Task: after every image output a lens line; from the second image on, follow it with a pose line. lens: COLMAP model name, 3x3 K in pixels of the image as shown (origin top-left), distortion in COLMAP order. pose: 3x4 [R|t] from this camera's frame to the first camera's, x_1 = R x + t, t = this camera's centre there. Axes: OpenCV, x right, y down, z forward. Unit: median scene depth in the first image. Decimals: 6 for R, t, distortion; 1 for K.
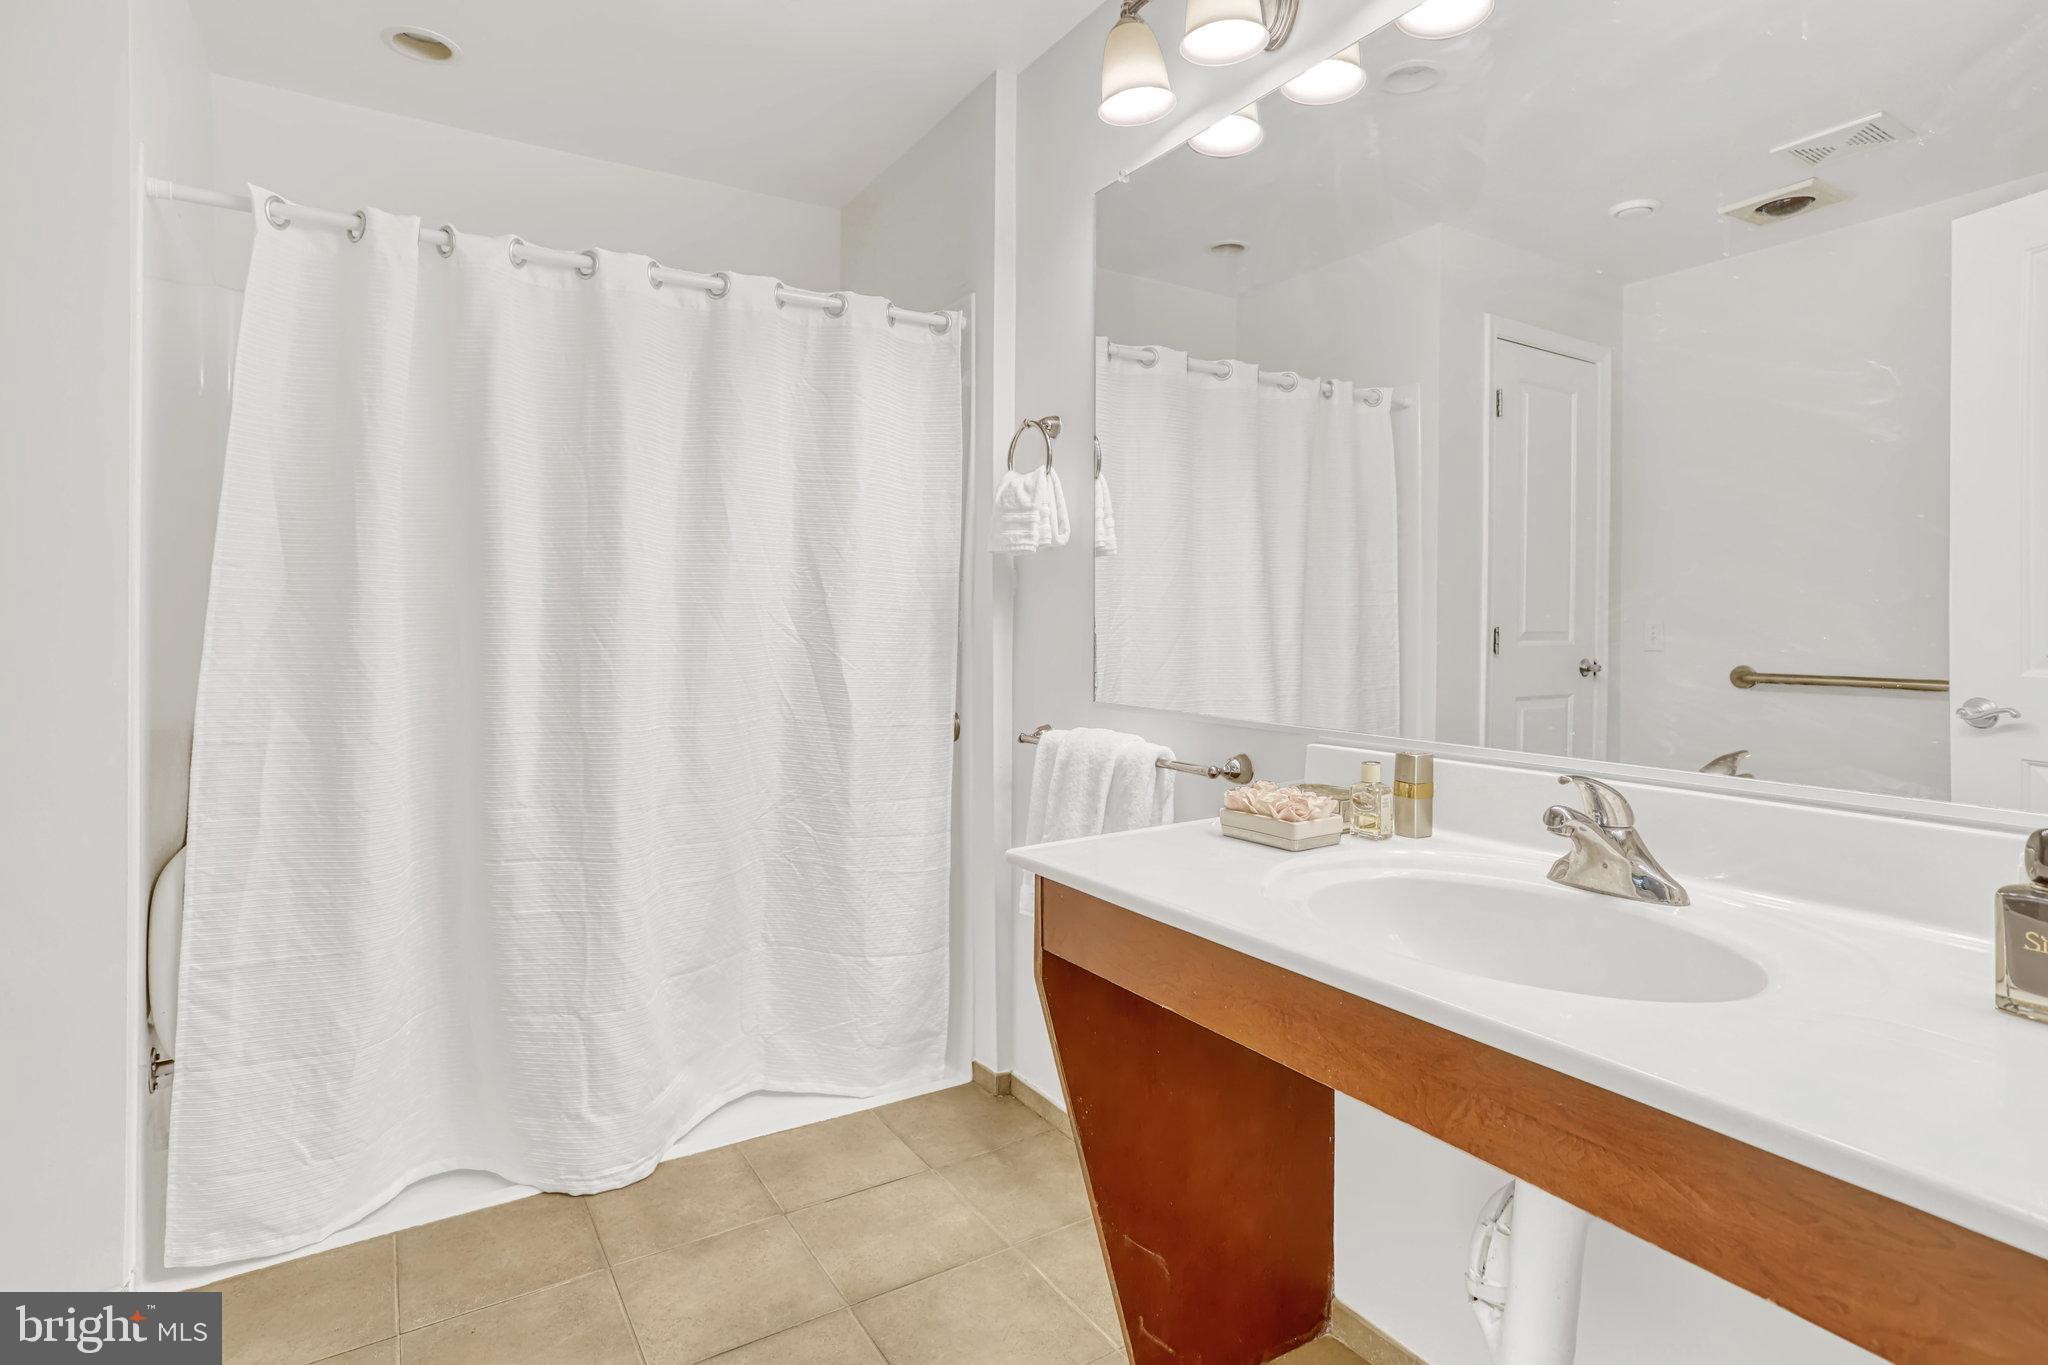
lens RADIAL K [[1029.1, 0, 1021.1], [0, 1029.1, 633.8], [0, 0, 1]] dist [-0.001519, 0.001013]
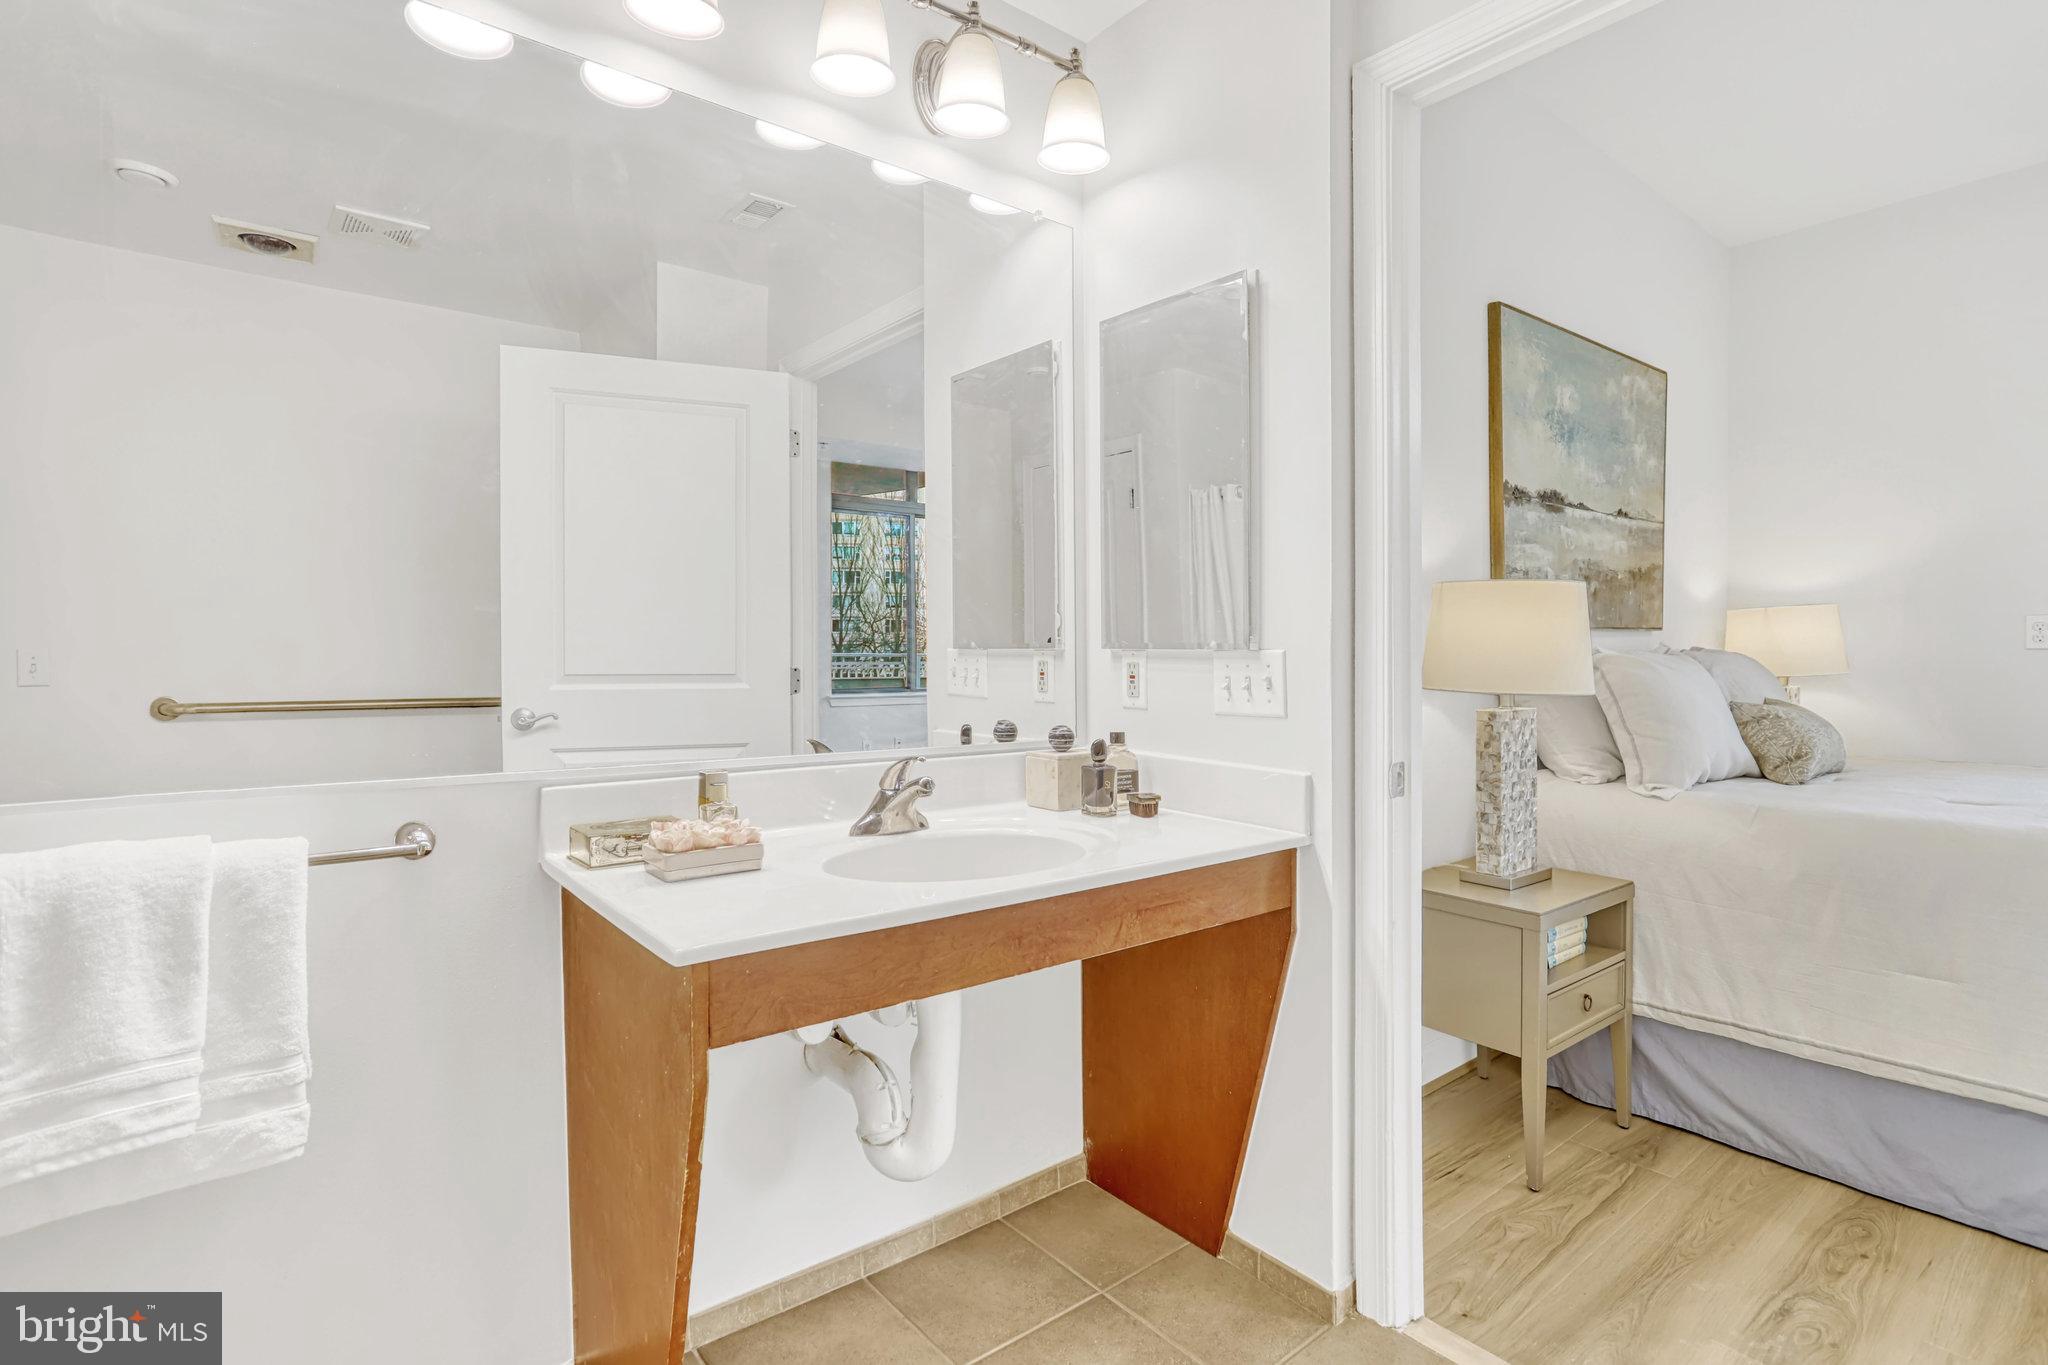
lens RADIAL K [[991.0, 0, 1044.2], [0, 991.0, 666.2], [0, 0, 1]] dist [0.004235, -0.000088]
pose [[-0.122865, -0.009971, 0.992373, -0.438307], [0.006796, 0.999918, 0.010888, -0.003507], [-0.992400, 0.008082, -0.122787, 0.469048]]
